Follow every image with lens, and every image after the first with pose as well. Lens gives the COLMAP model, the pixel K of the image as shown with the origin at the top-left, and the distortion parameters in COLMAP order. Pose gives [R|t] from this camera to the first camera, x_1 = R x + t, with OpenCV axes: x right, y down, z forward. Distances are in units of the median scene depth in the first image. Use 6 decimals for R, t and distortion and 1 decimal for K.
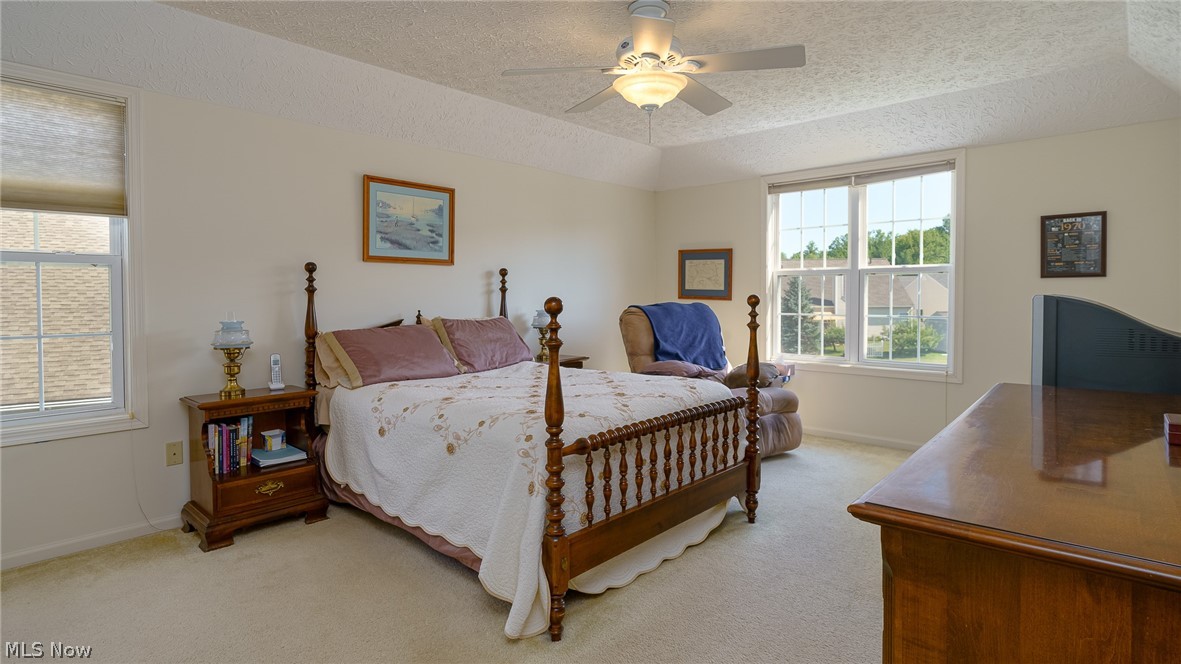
lens RADIAL K [[595.7, 0, 589.7], [0, 595.7, 322.4], [0, 0, 1]] dist [0.000681, 0.000155]
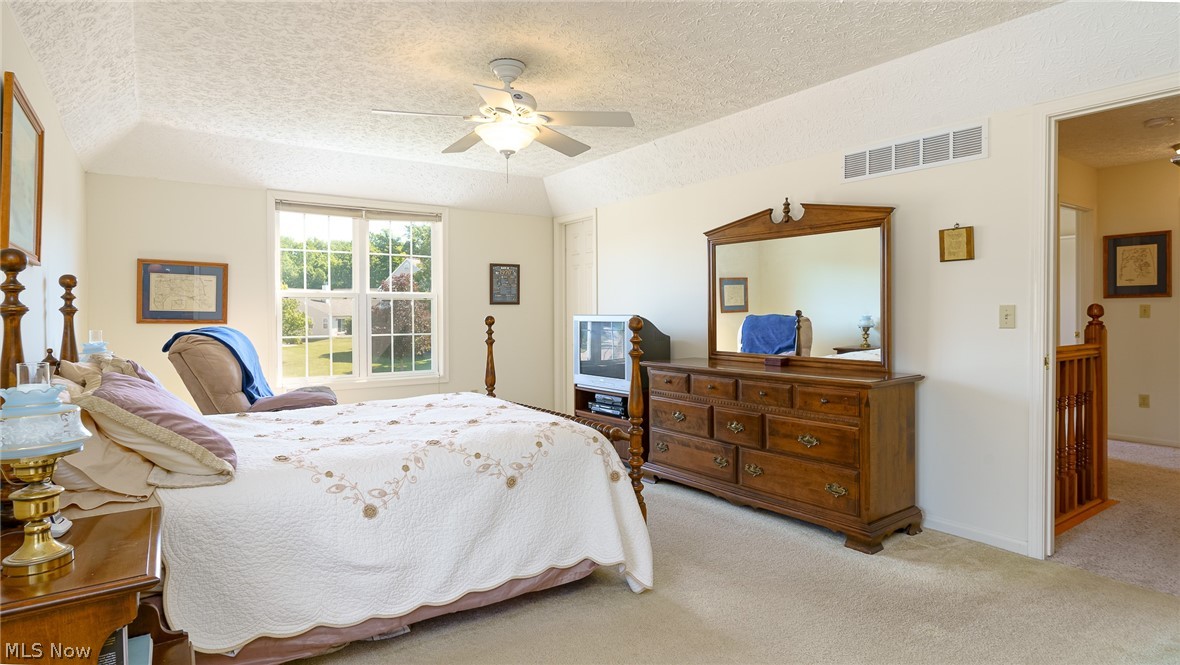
lens RADIAL K [[615.1, 0, 589.2], [0, 615.1, 333.2], [0, 0, 1]] dist [-0.004696, -0.000283]
pose [[0.232111, -0.032064, 0.972161, -1.067107], [0.051318, 0.998468, 0.020679, -0.032598], [-0.971335, 0.045089, 0.233401, 0.607390]]
